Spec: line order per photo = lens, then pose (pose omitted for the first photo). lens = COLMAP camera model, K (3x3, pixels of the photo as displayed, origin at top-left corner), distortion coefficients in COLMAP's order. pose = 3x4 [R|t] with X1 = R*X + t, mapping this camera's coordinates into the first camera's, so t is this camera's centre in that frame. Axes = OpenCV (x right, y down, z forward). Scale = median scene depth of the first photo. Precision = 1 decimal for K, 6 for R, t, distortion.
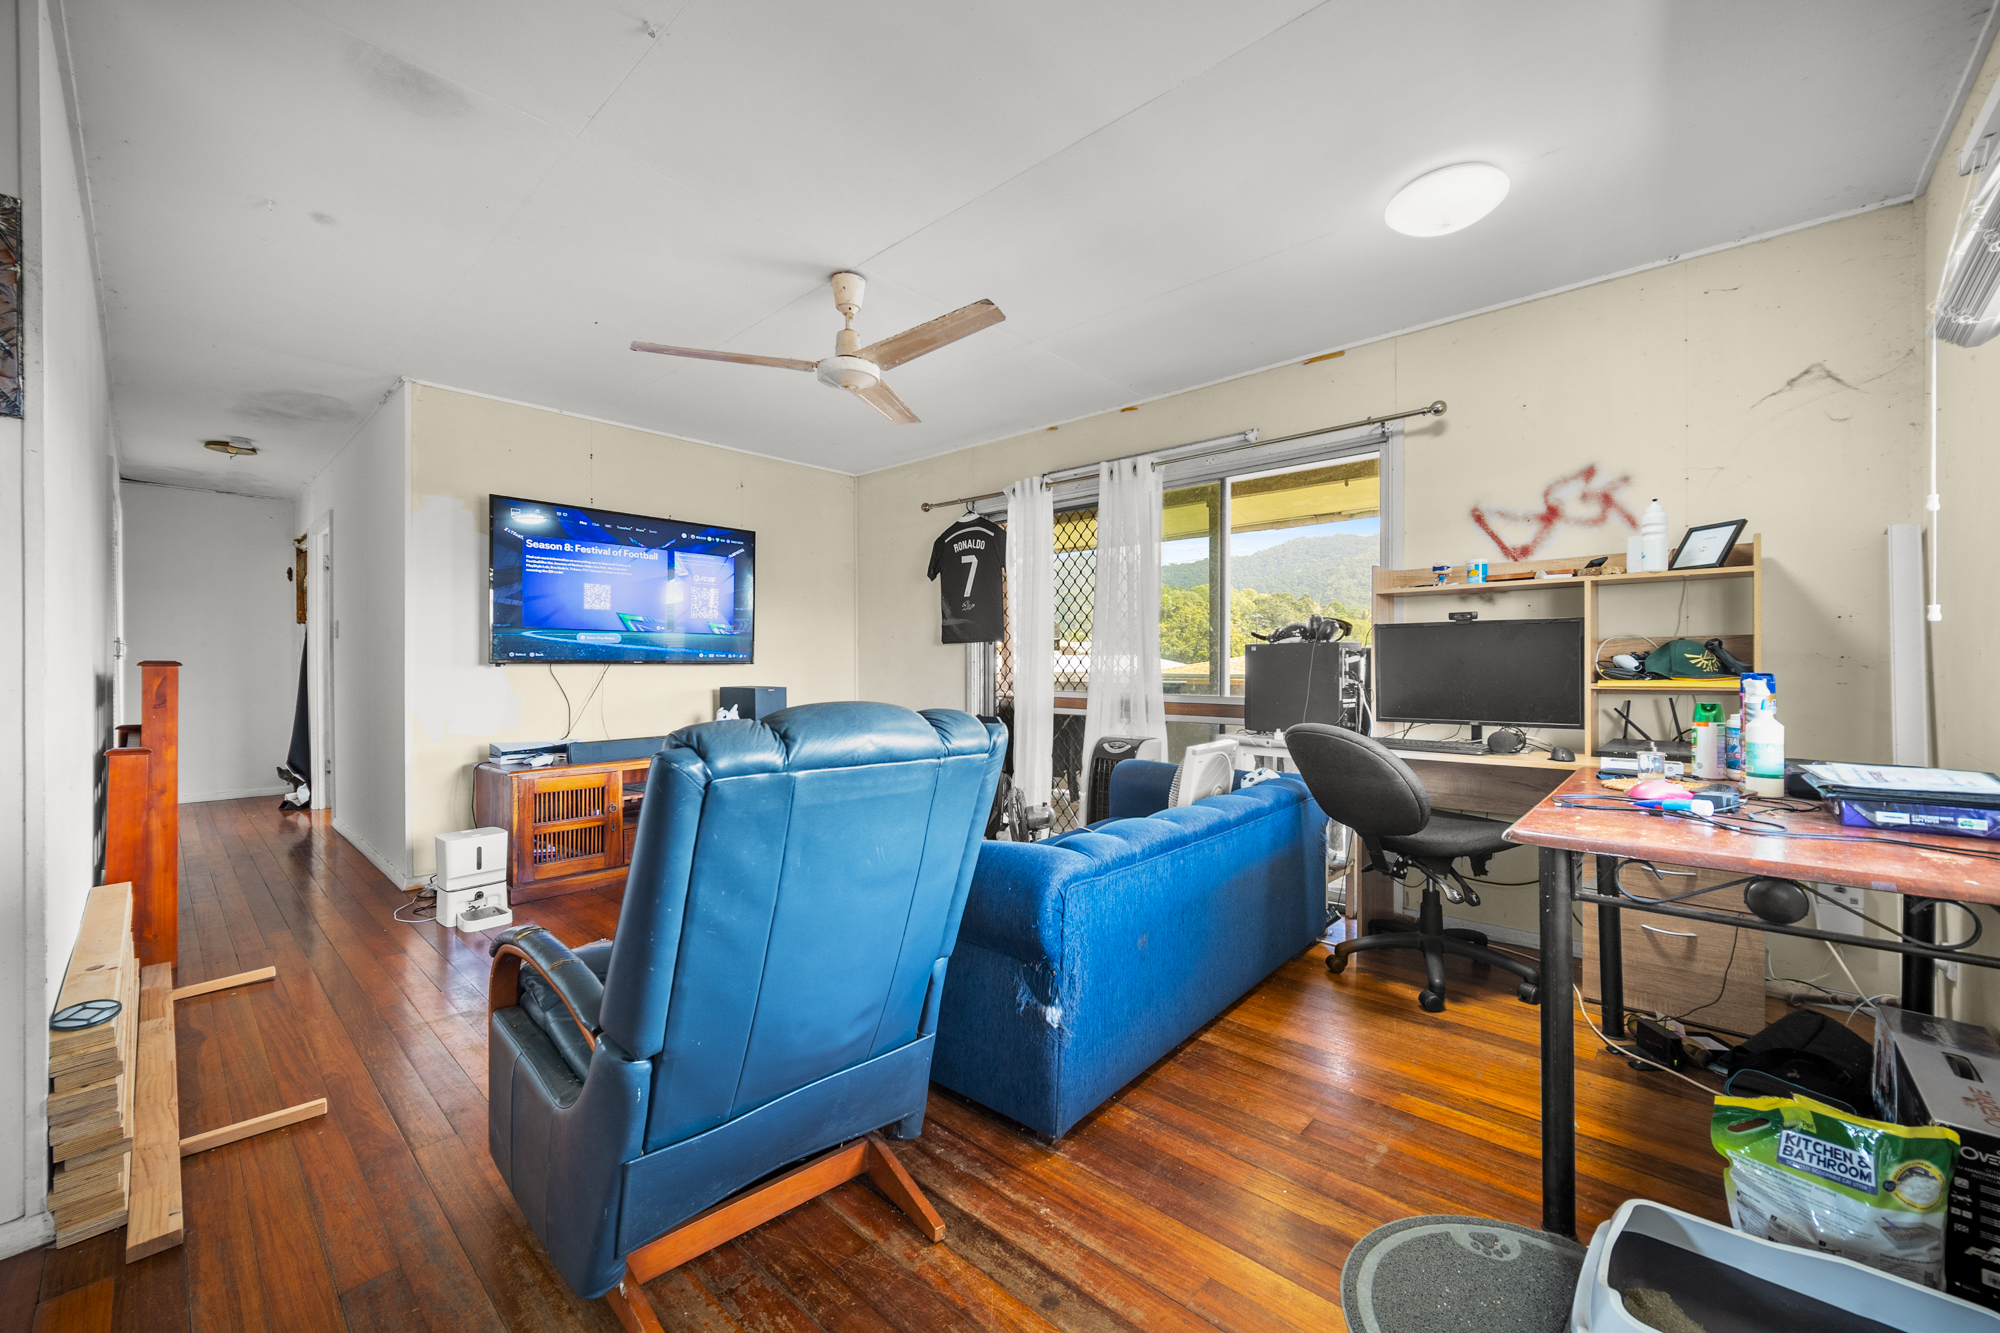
lens RADIAL K [[777.3, 0, 1003.2], [0, 777.3, 671.0], [0, 0, 1]] dist [0.000080, 0.000041]
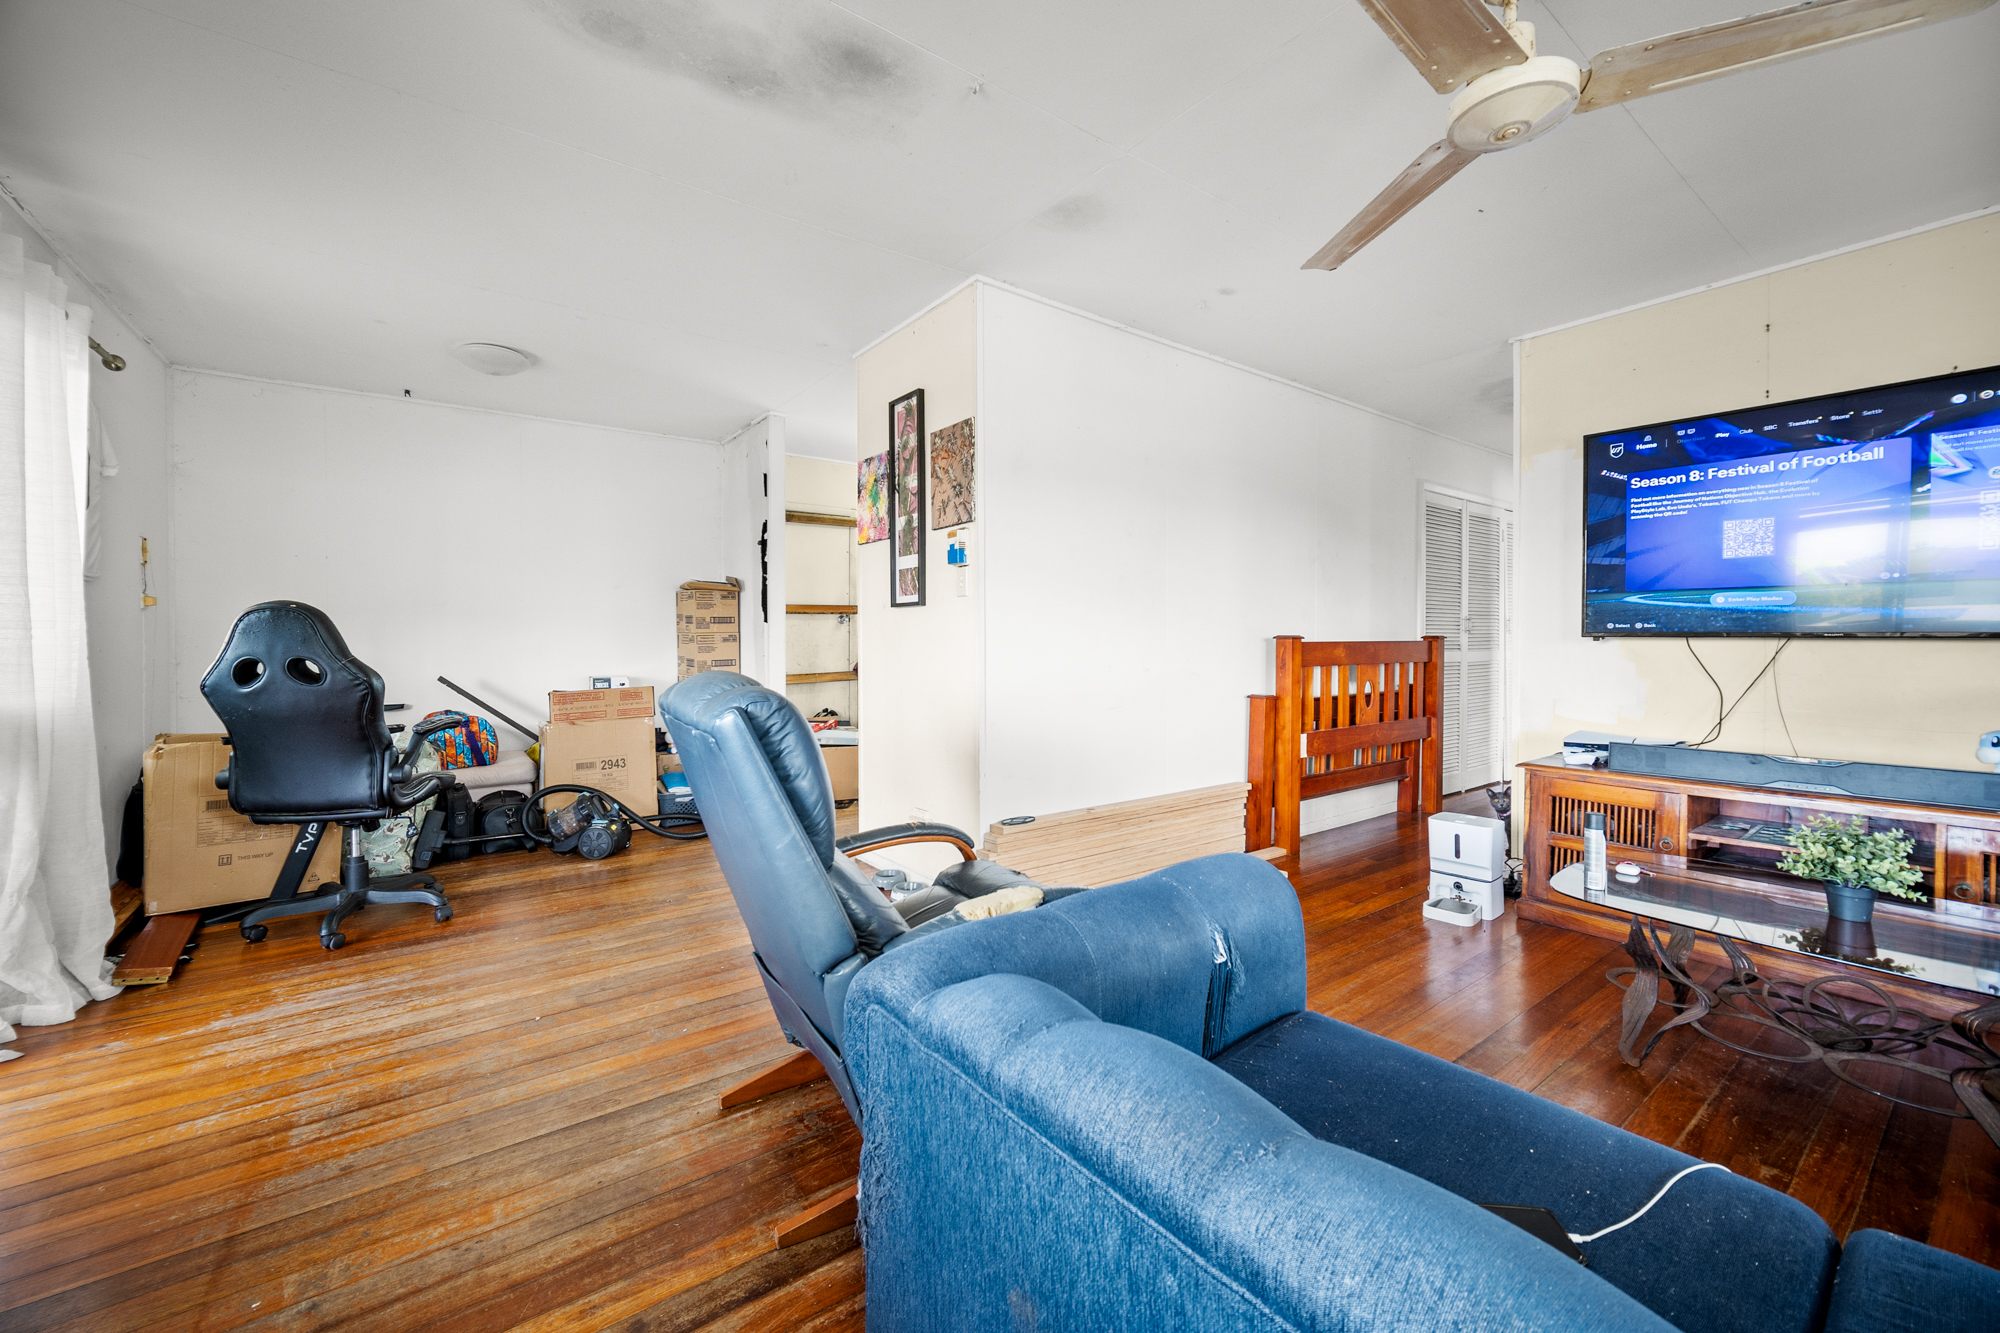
lens RADIAL K [[788.5, 0, 996.0], [0, 788.5, 653.8], [0, 0, 1]] dist [-0.013240, 0.003870]
pose [[-0.189548, 0.022355, -0.981617, 0.288007], [-0.008045, 0.999672, 0.024320, -0.006769], [0.981839, 0.012506, -0.189306, 0.520761]]
